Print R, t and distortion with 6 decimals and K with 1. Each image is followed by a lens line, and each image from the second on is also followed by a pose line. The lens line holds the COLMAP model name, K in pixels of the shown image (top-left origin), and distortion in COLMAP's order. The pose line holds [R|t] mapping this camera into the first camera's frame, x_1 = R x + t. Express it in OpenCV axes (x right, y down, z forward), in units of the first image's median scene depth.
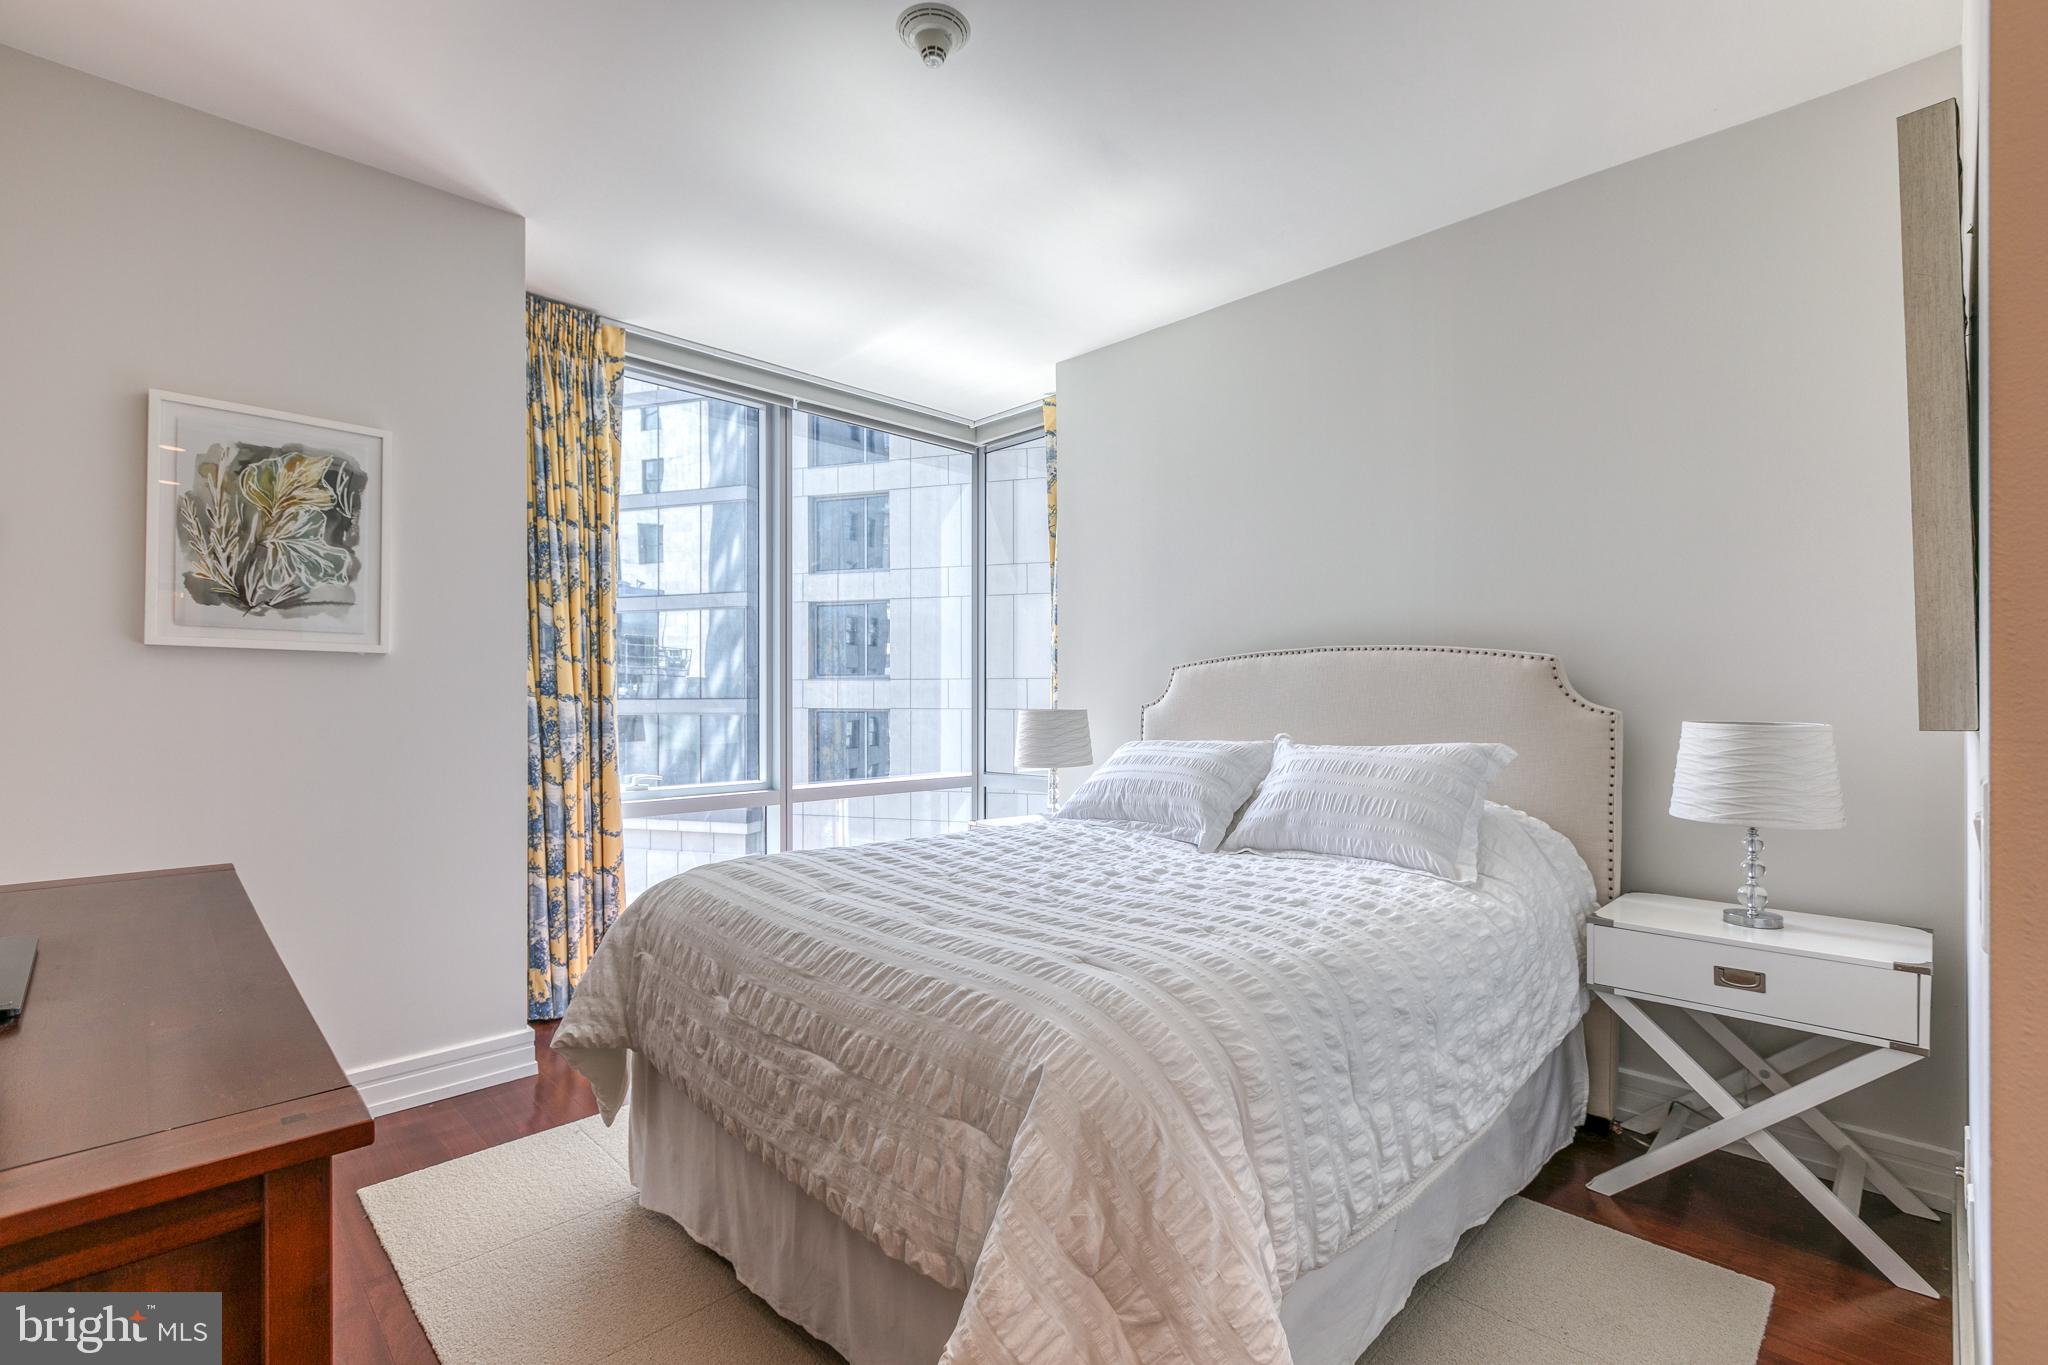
lens RADIAL K [[934.5, 0, 1024.6], [0, 934.5, 690.0], [0, 0, 1]] dist [-0.046053, 0.000037]
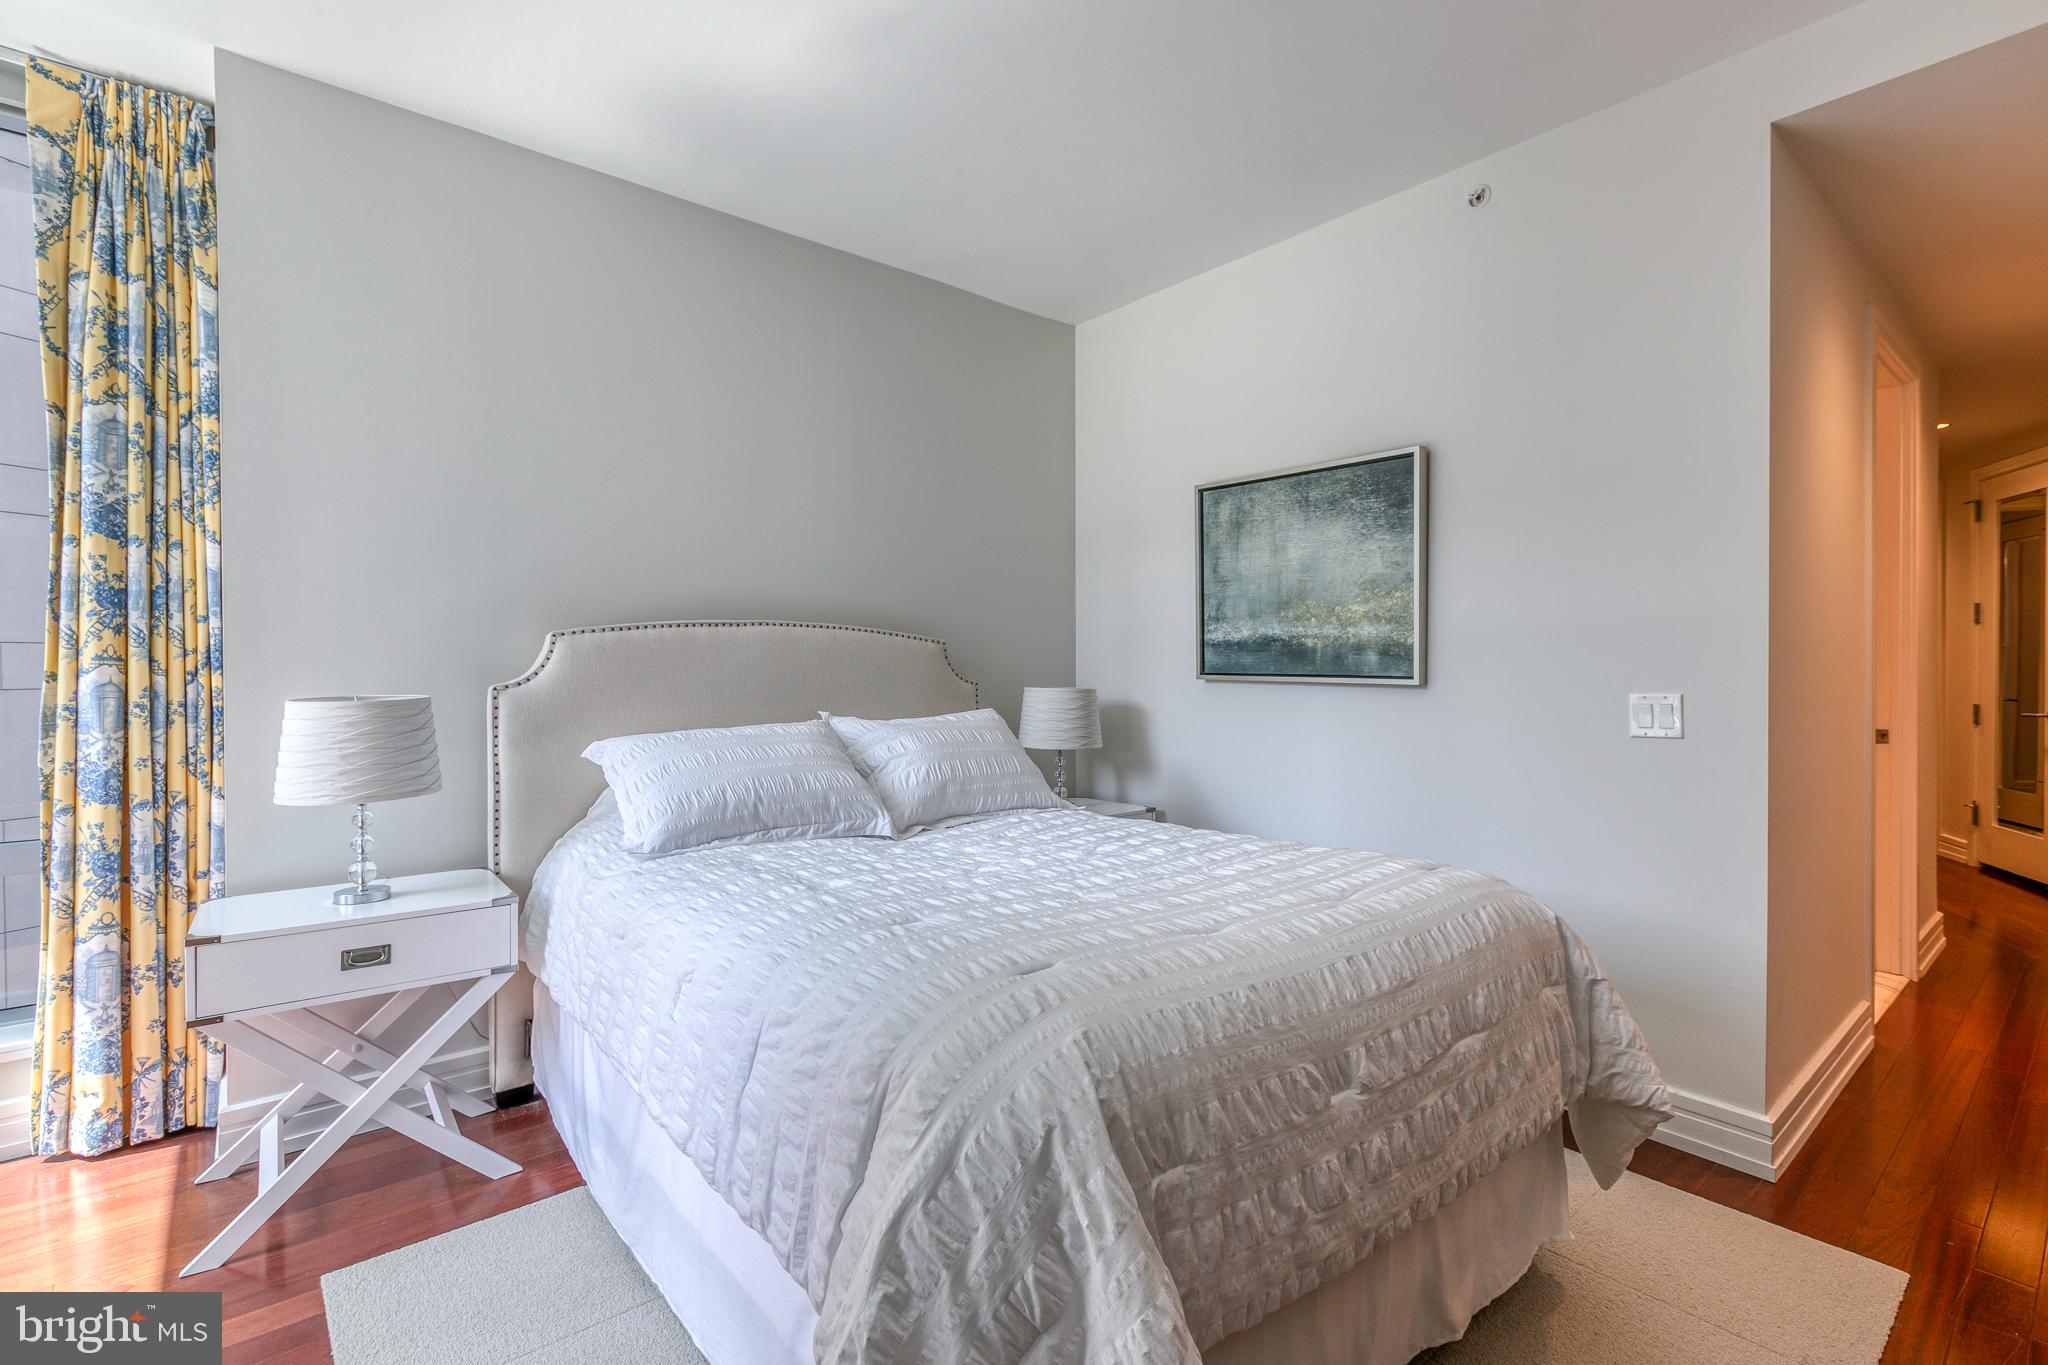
lens RADIAL K [[914.9, 0, 1019.9], [0, 914.9, 679.7], [0, 0, 1]] dist [-0.000327, -0.000113]
pose [[0.101986, -0.008590, 0.994749, -0.160625], [-0.000379, 0.999962, 0.008673, 0.001520], [-0.994786, -0.001261, 0.101979, 0.180206]]
